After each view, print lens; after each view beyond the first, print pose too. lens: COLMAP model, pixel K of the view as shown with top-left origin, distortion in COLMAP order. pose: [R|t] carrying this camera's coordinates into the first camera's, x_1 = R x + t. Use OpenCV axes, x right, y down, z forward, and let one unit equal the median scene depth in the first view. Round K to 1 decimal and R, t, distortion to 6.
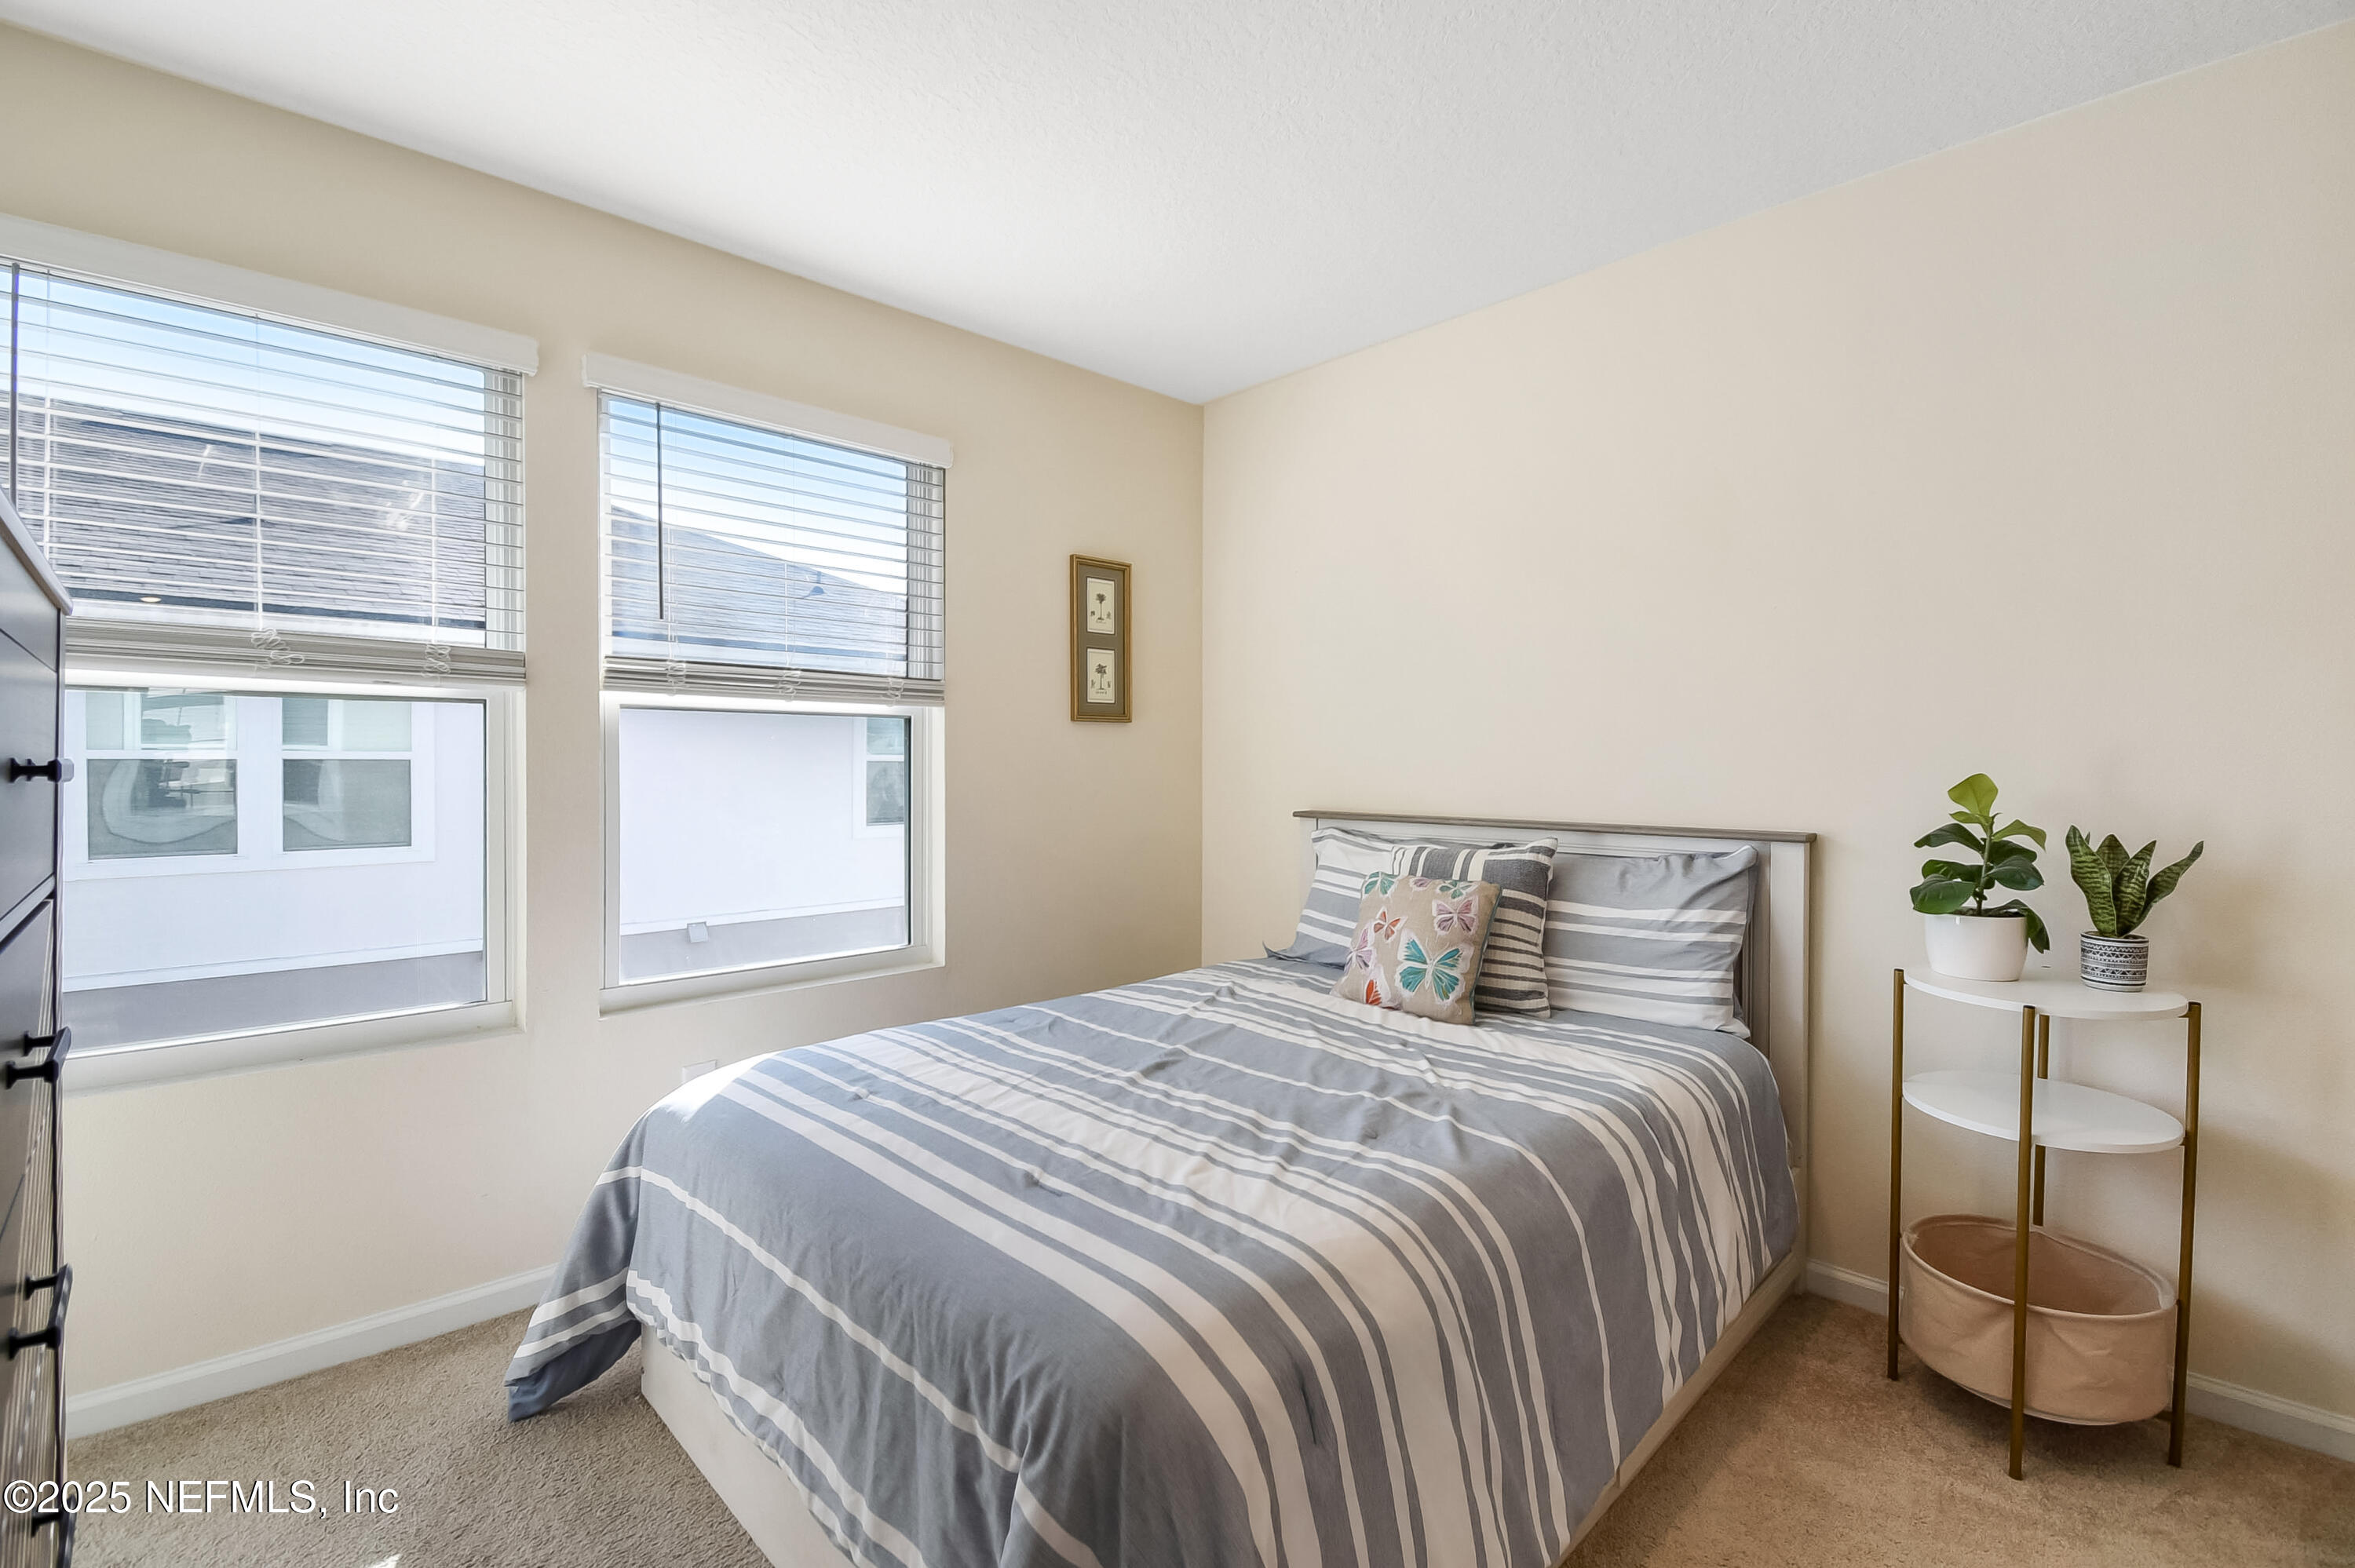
lens RADIAL K [[1065.4, 0, 1174.2], [0, 1065.4, 767.6], [0, 0, 1]] dist [0.024047, -0.014484]
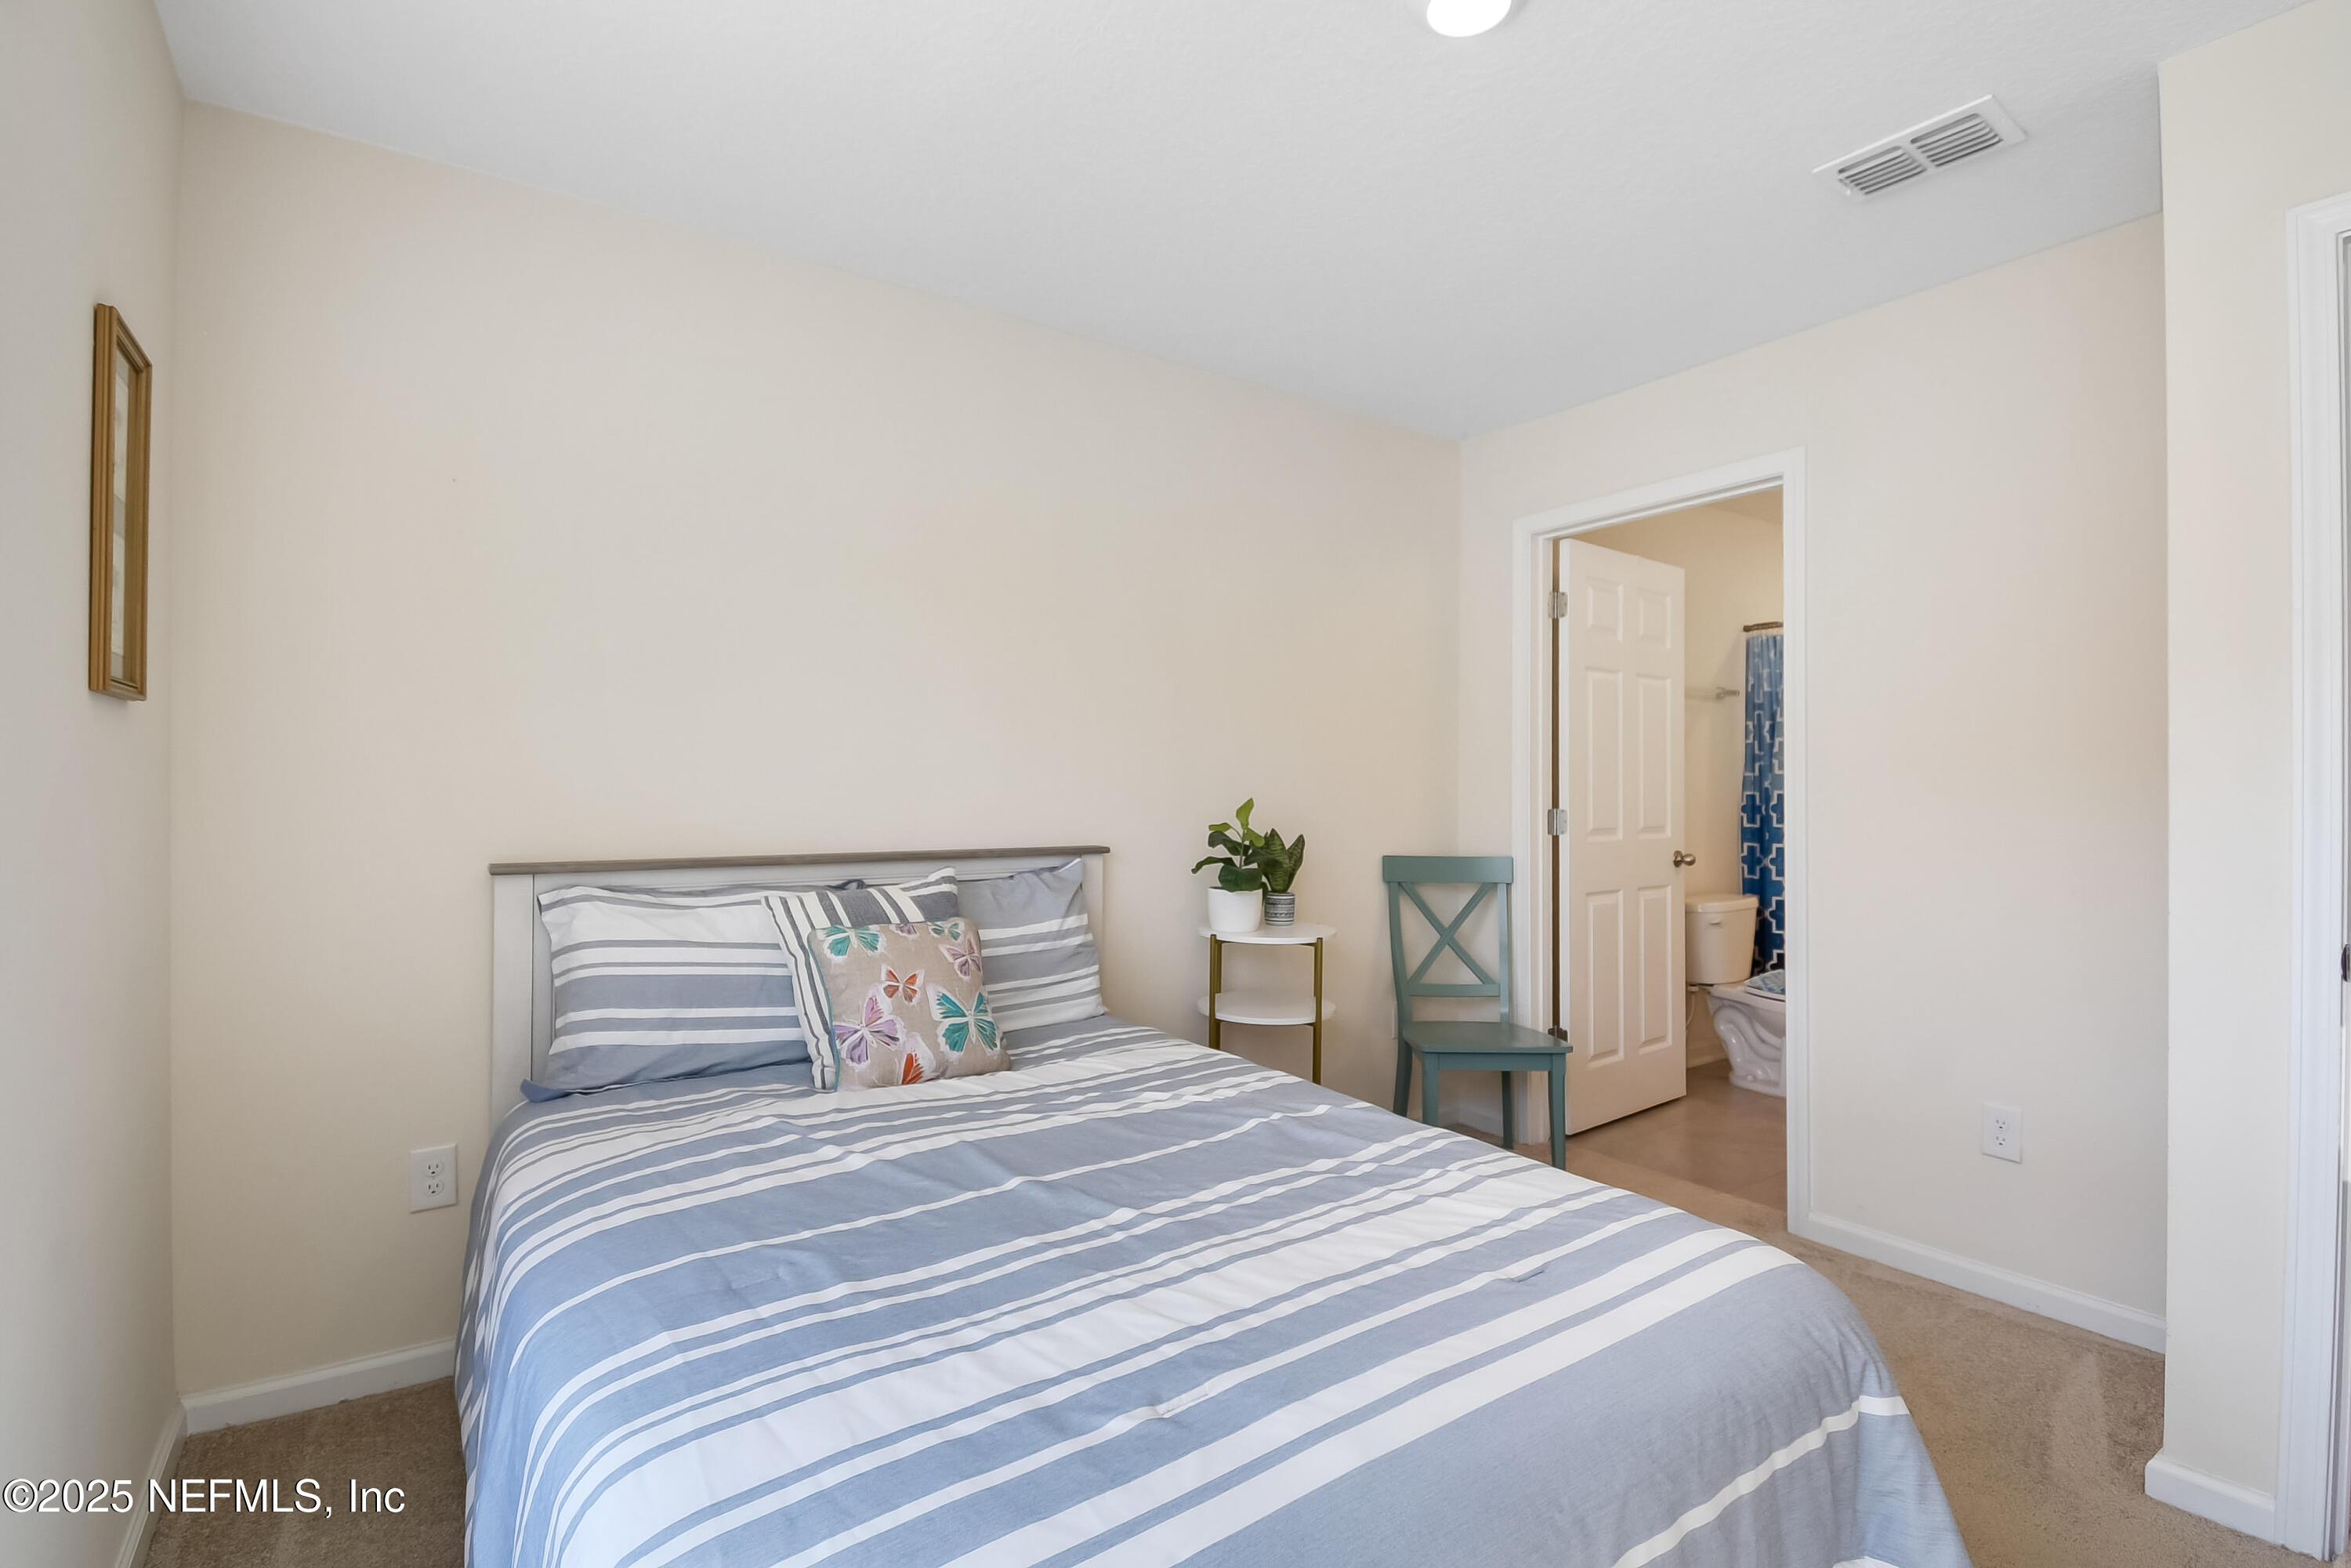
lens RADIAL K [[1063.7, 0, 1181.5], [0, 1063.7, 778.4], [0, 0, 1]] dist [0.024047, -0.014484]
pose [[0.156671, 0.008922, 0.987610, -0.745279], [0.001141, 0.999957, -0.009215, -0.008882], [-0.987650, 0.002571, 0.156654, 0.814390]]
